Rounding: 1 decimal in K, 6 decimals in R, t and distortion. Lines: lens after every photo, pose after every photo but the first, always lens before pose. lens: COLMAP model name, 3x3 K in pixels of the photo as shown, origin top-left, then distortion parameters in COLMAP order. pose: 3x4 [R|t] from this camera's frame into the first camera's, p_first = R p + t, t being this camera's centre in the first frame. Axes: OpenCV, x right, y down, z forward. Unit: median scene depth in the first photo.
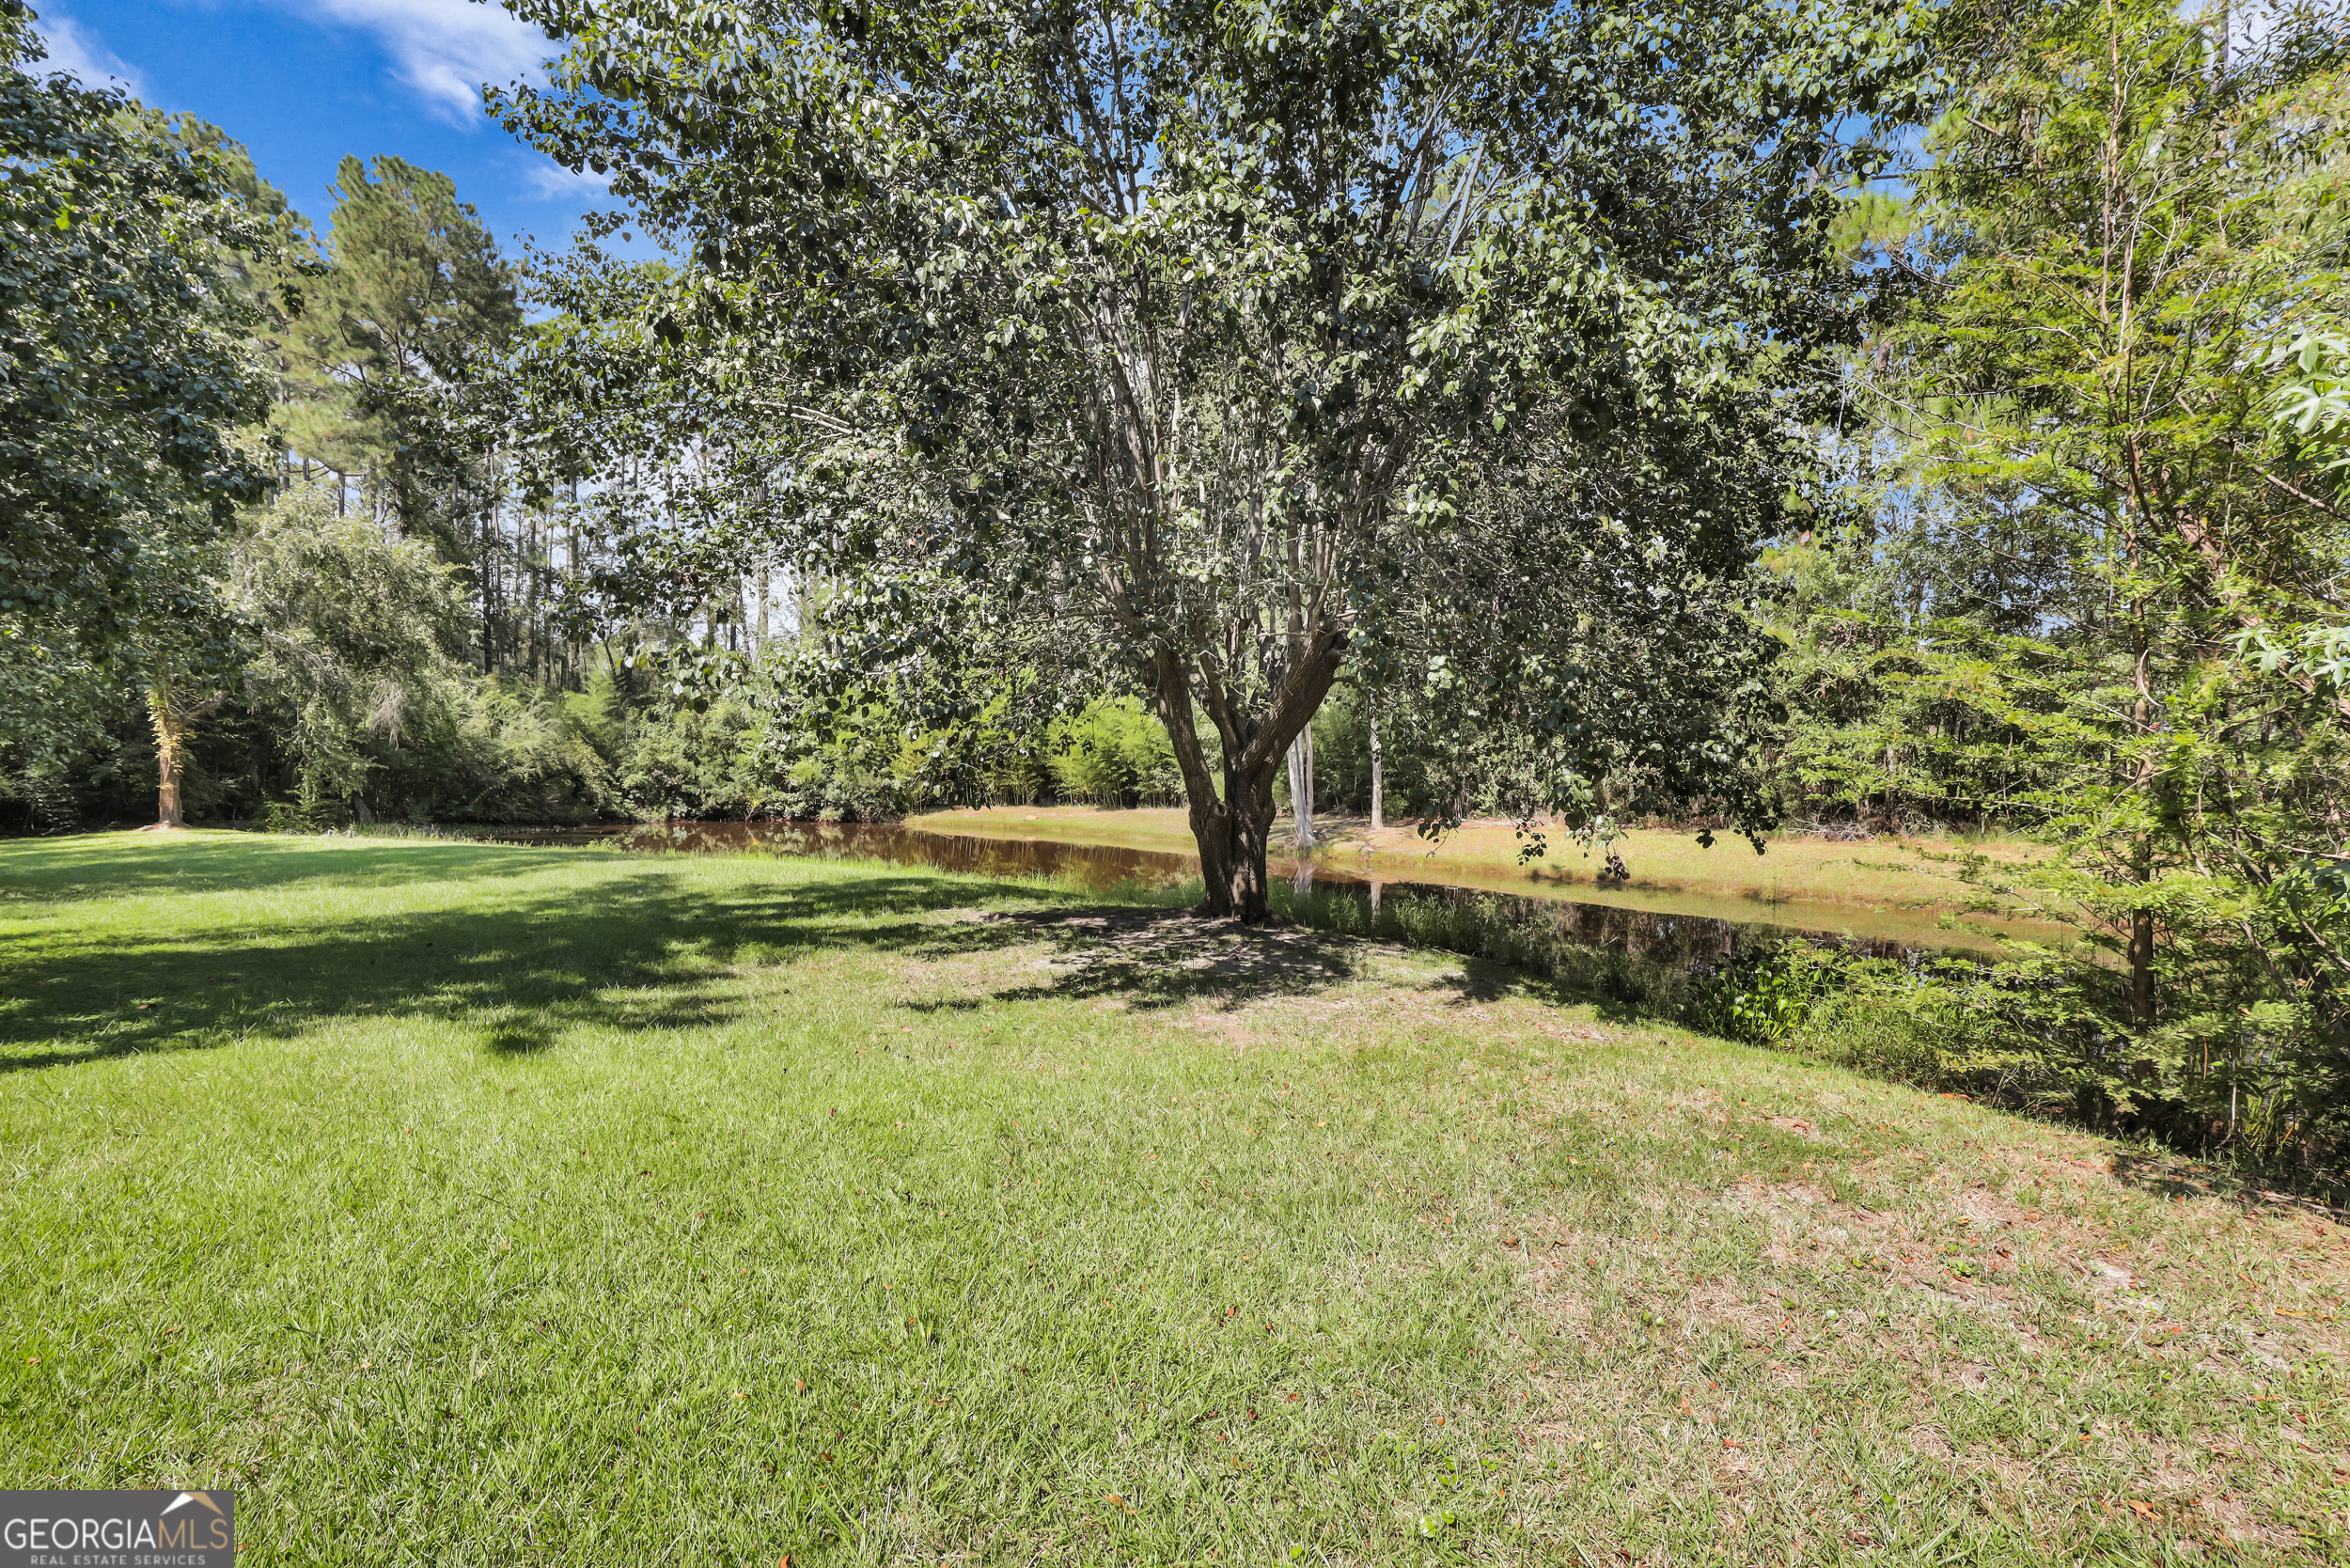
lens RADIAL K [[1103.4, 0, 1175.0], [0, 1103.4, 784.0], [0, 0, 1]] dist [-0.032647, 0.009895]
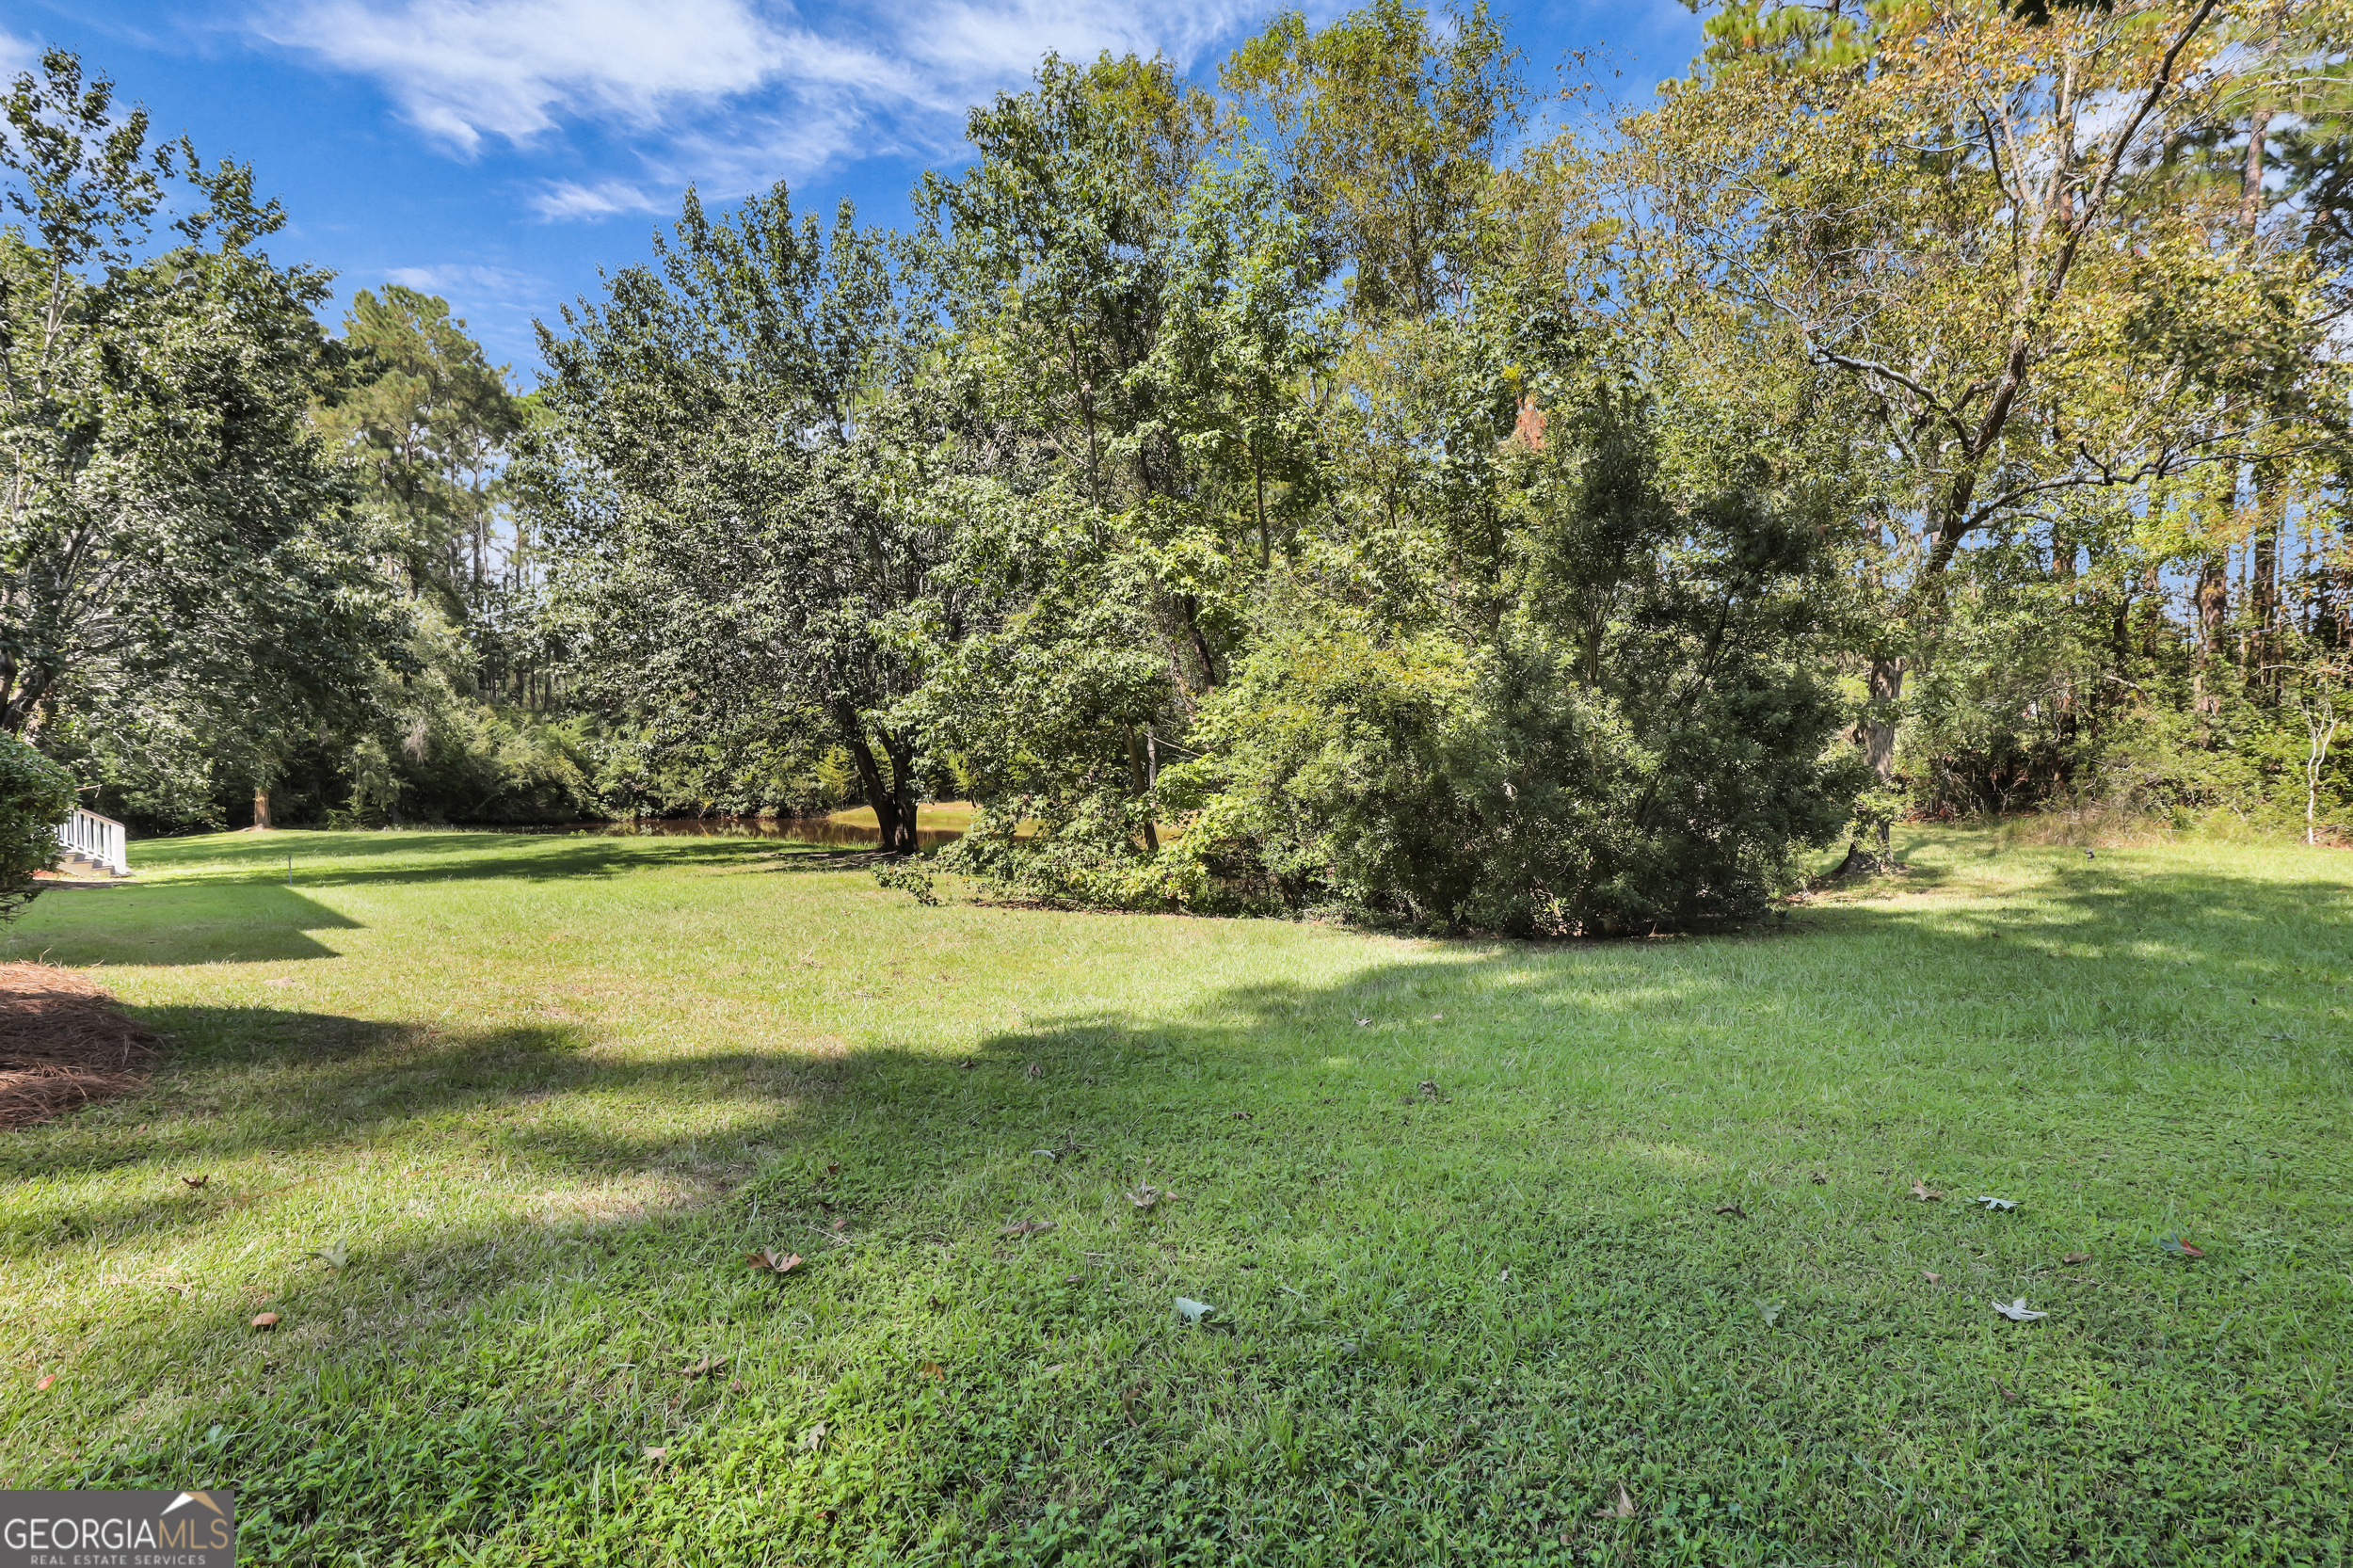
lens RADIAL K [[1104.8, 0, 1176.5], [0, 1104.8, 784.0], [0, 0, 1]] dist [-0.032647, 0.009895]
pose [[0.999731, -0.020150, 0.011449, 0.130944], [0.020097, 0.999787, 0.004697, -0.000258], [-0.011542, -0.004465, 0.999923, -0.237997]]
